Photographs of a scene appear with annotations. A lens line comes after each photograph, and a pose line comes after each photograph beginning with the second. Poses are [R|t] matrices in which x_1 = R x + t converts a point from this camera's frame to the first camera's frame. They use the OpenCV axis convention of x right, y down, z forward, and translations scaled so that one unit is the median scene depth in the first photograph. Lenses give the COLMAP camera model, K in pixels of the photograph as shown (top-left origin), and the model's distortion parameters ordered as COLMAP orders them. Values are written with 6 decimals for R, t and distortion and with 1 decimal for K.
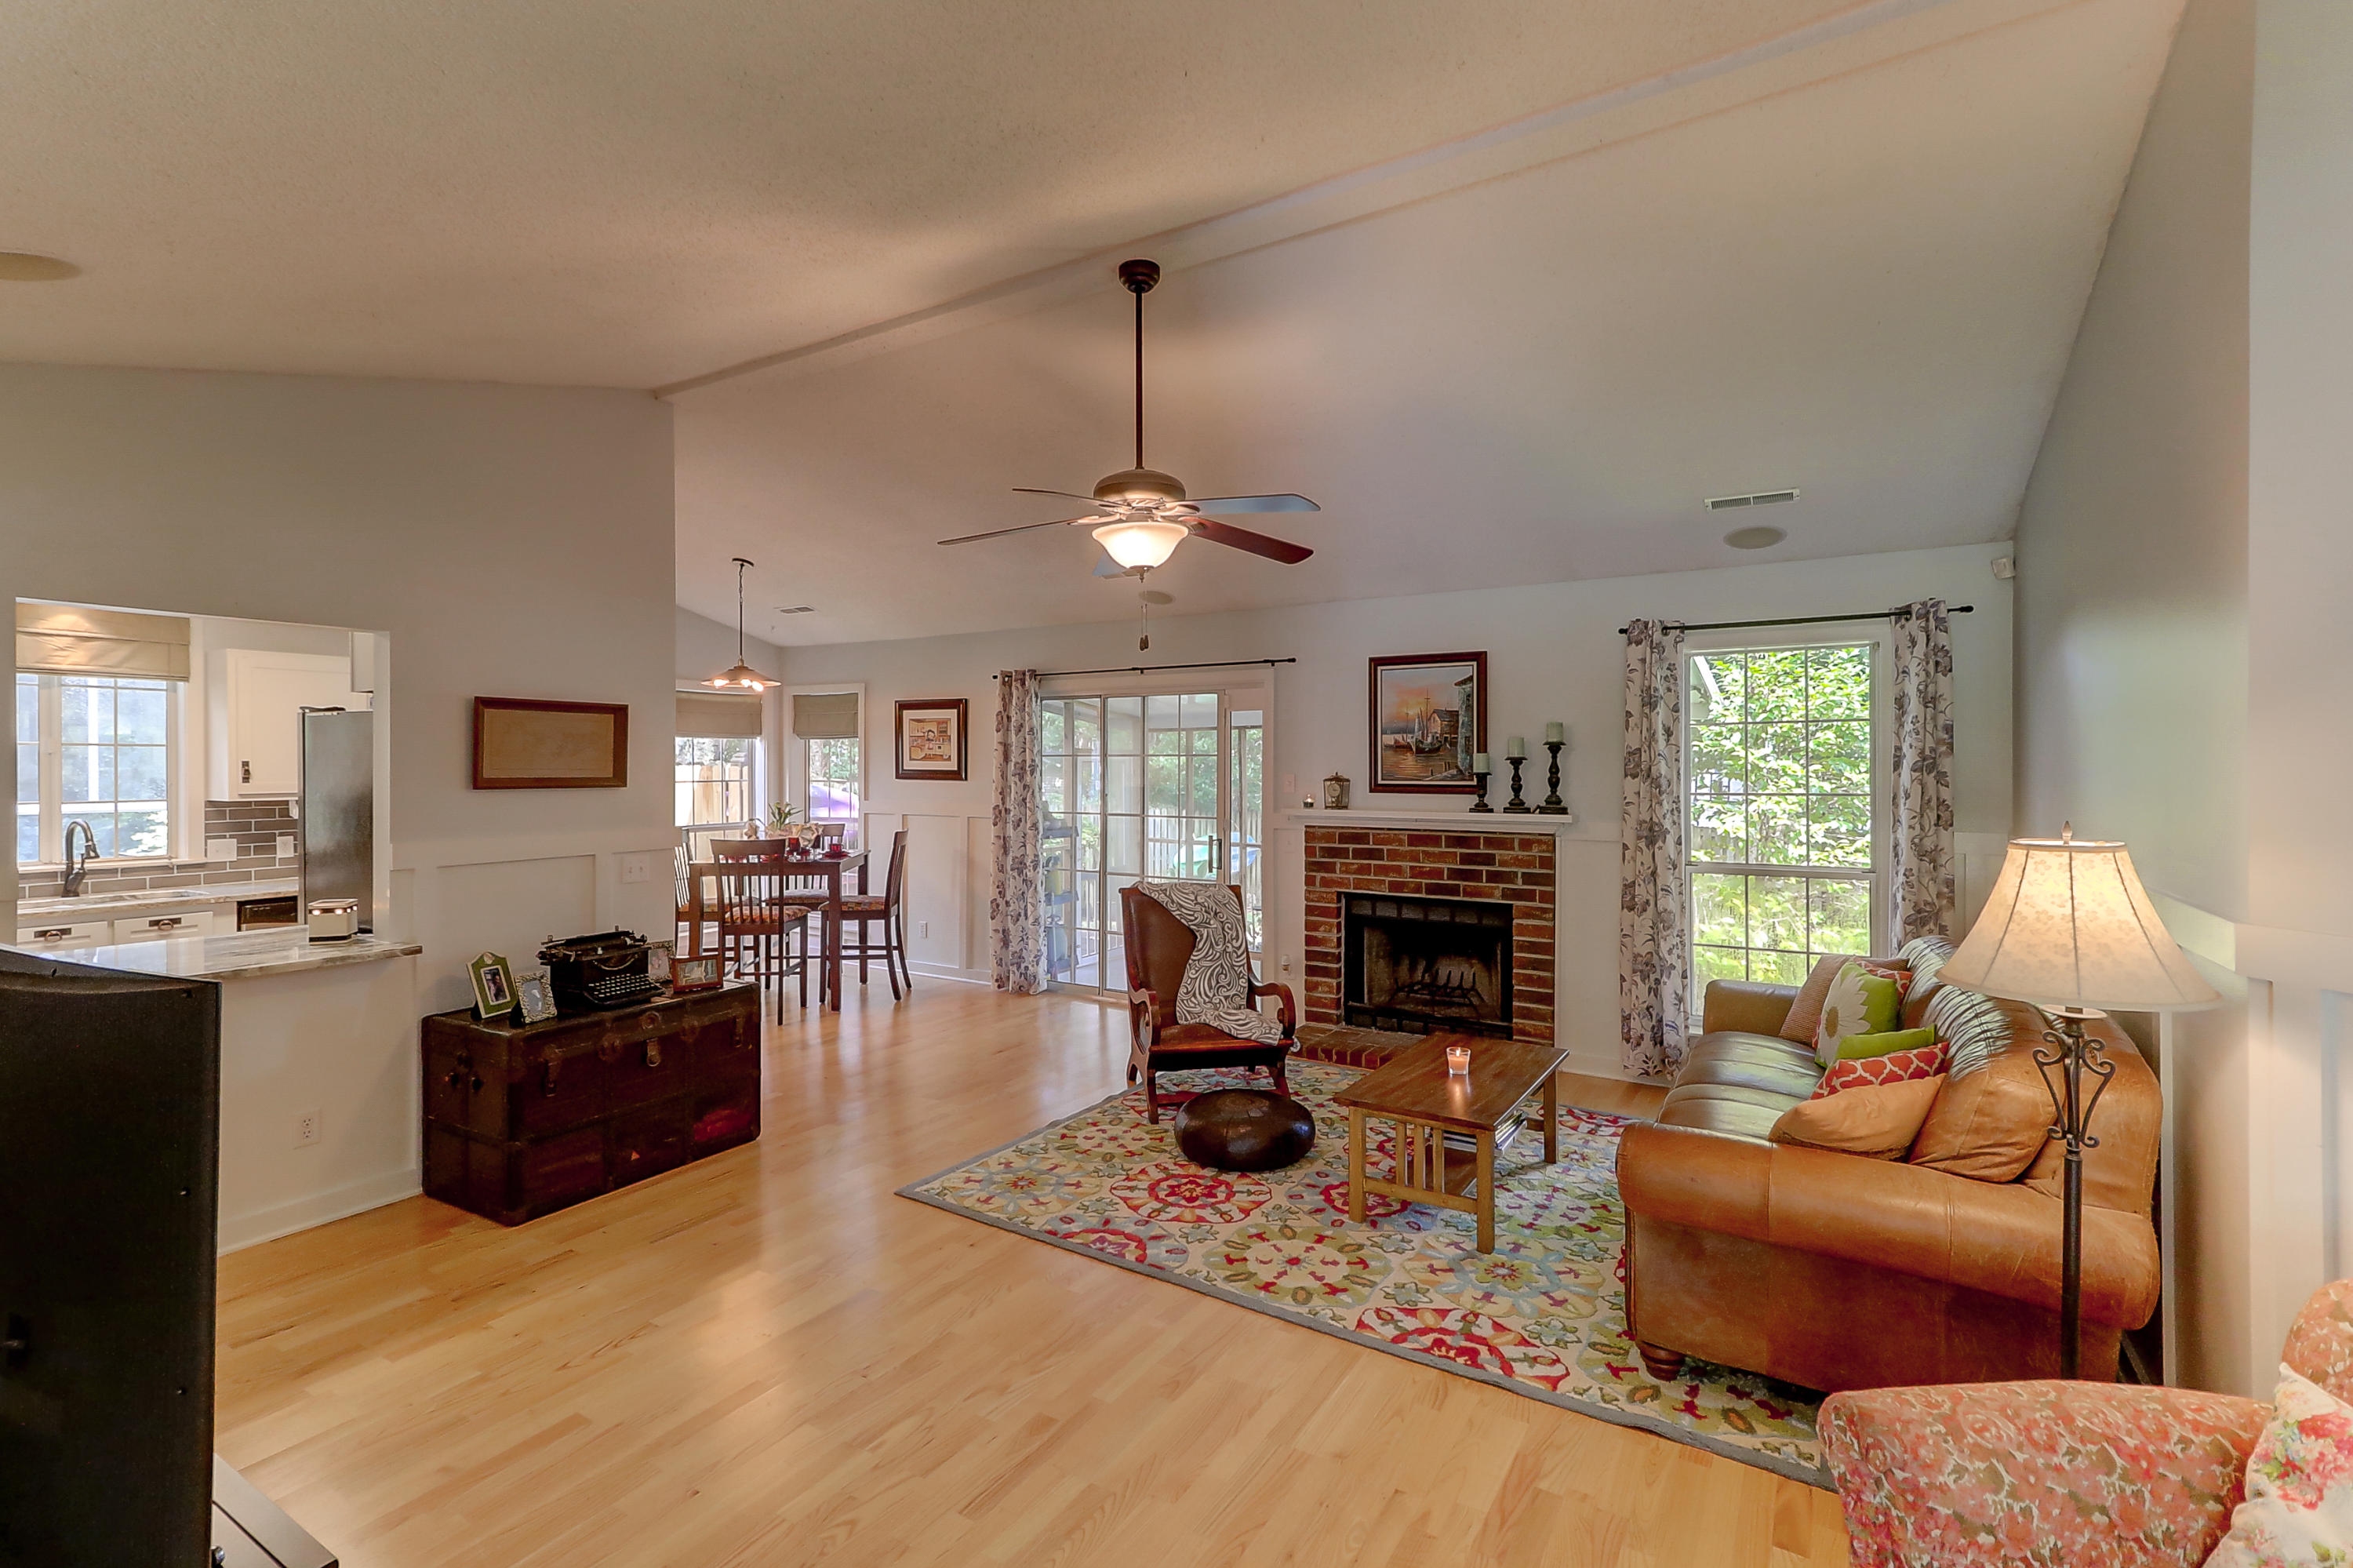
lens RADIAL K [[1070.7, 0, 1168.1], [0, 1070.7, 771.5], [0, 0, 1]] dist [0.029409, -0.009078]
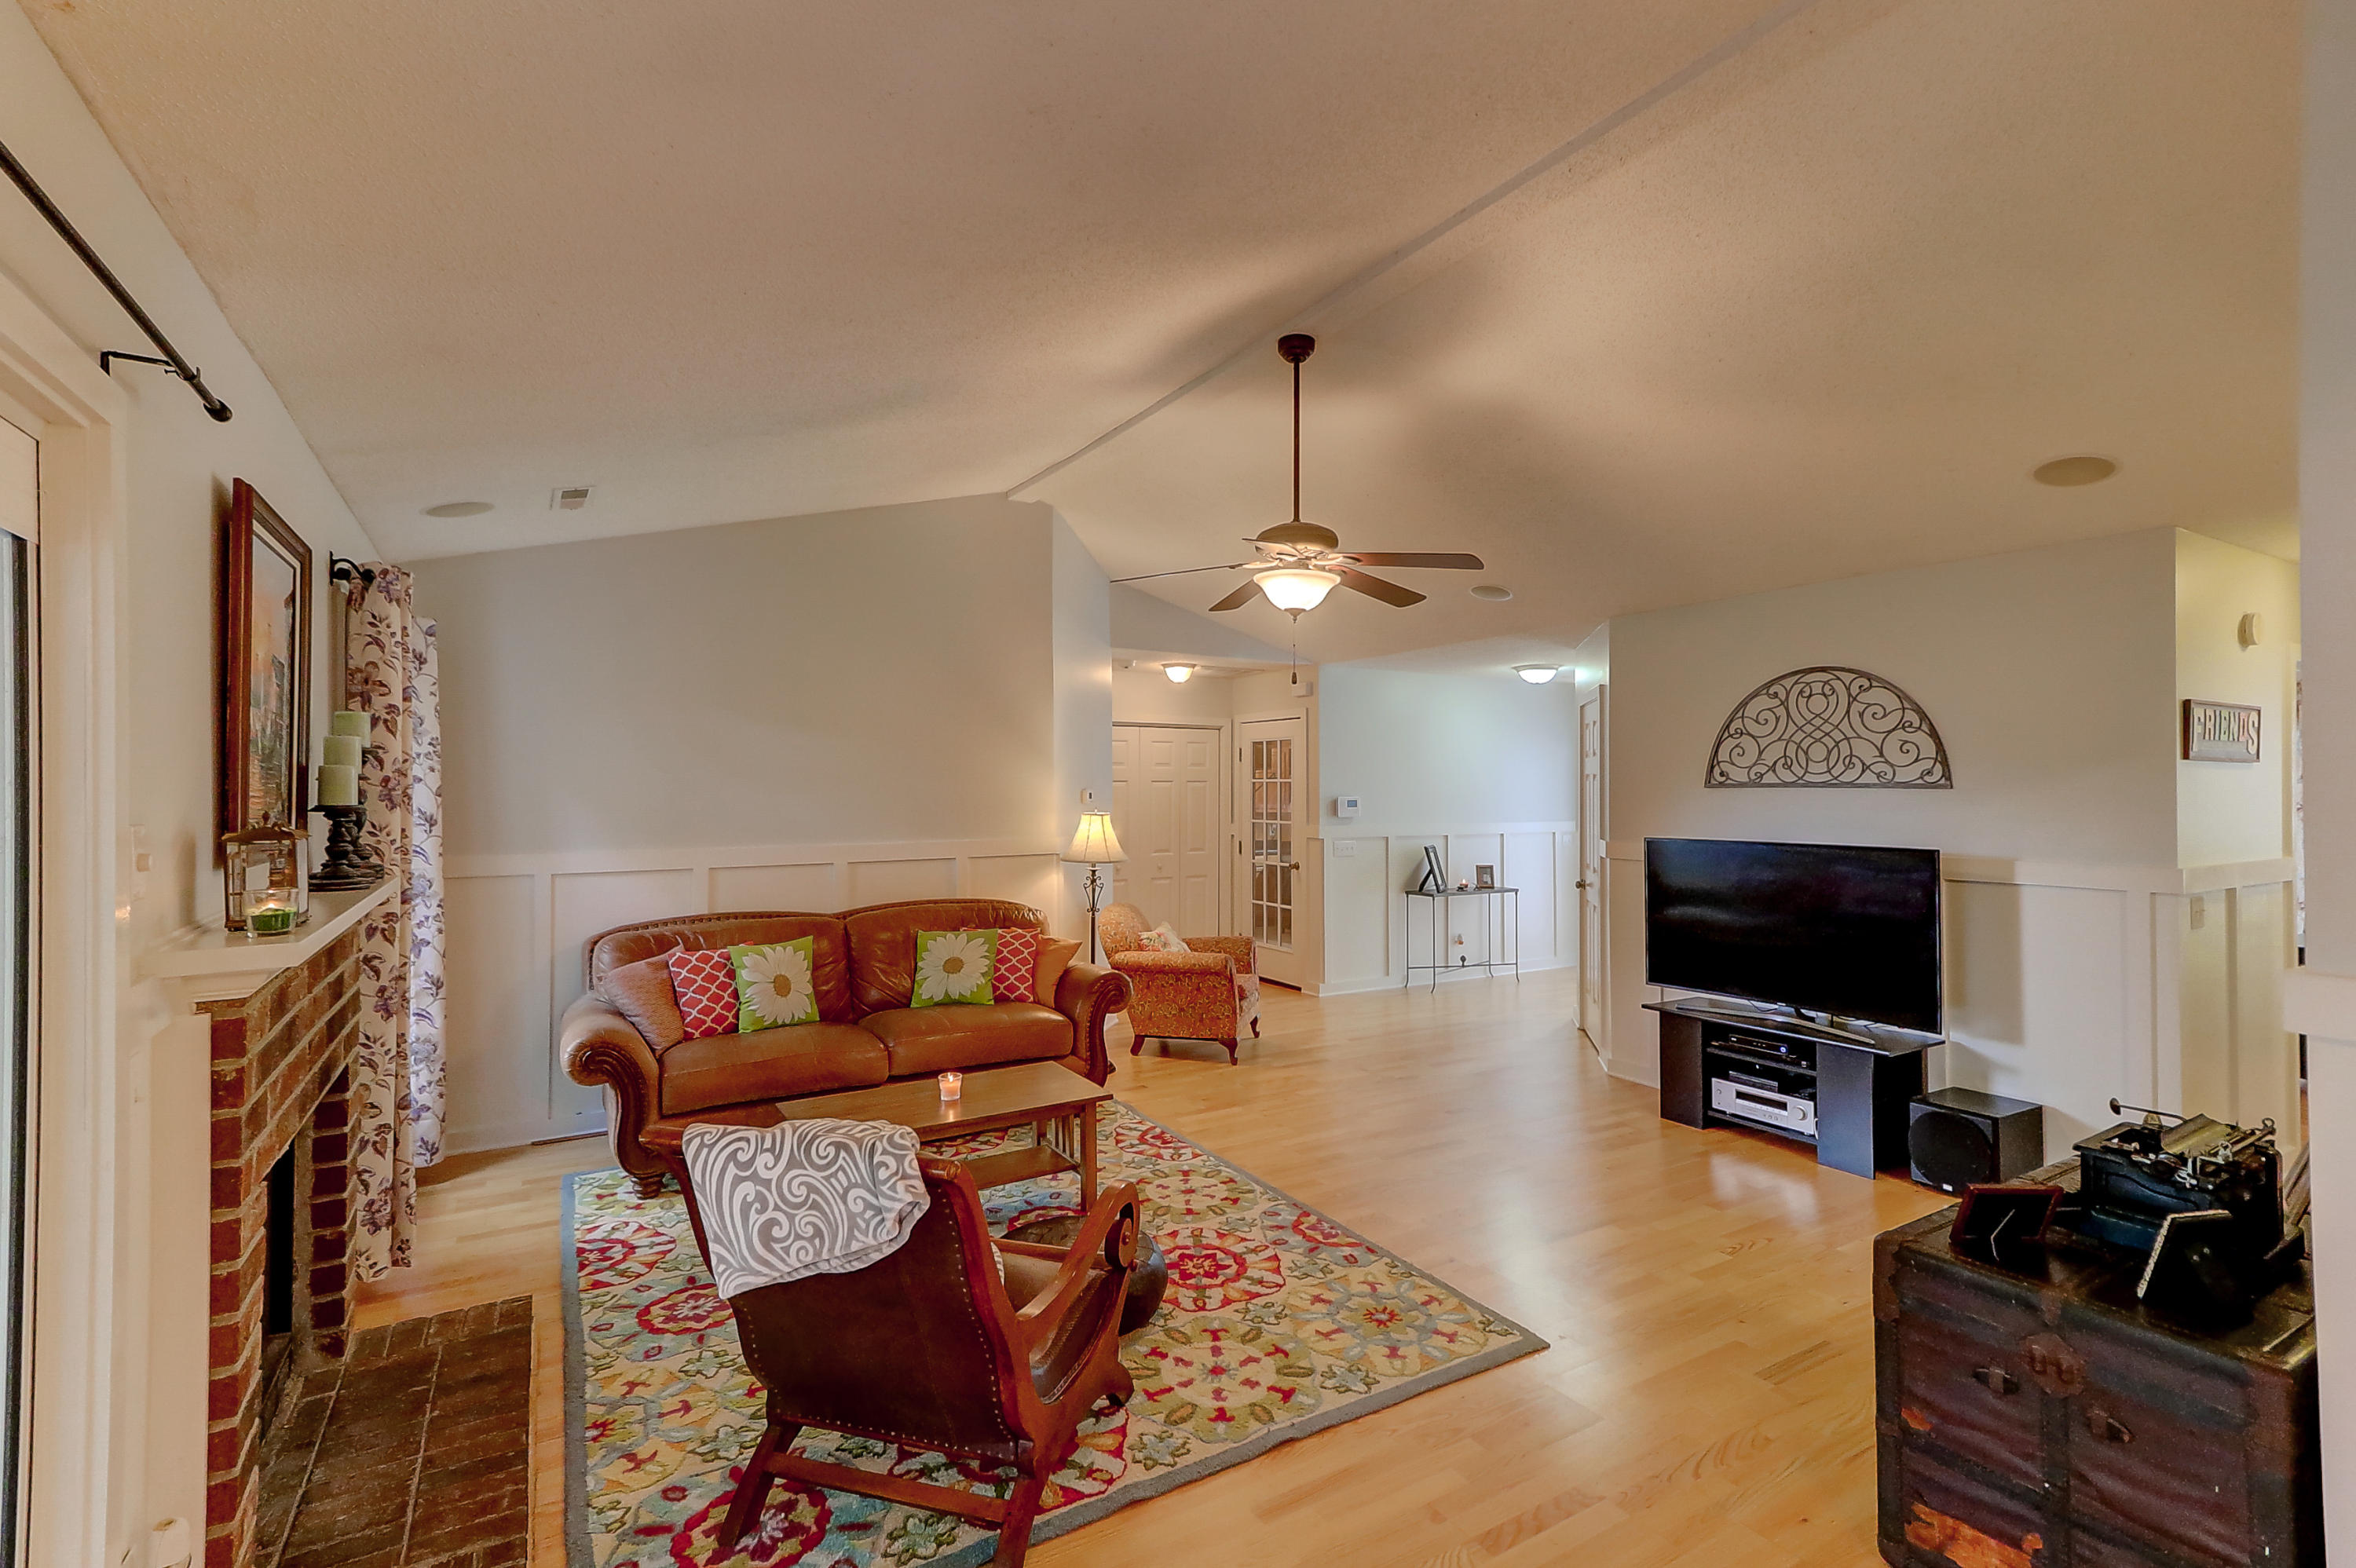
lens RADIAL K [[1072.0, 0, 1169.5], [0, 1072.0, 771.5], [0, 0, 1]] dist [0.029409, -0.009078]
pose [[-0.890639, 0.008000, 0.454641, -0.255668], [0.004240, 0.999948, -0.009289, -0.008045], [-0.454691, -0.006345, -0.890626, 1.263149]]
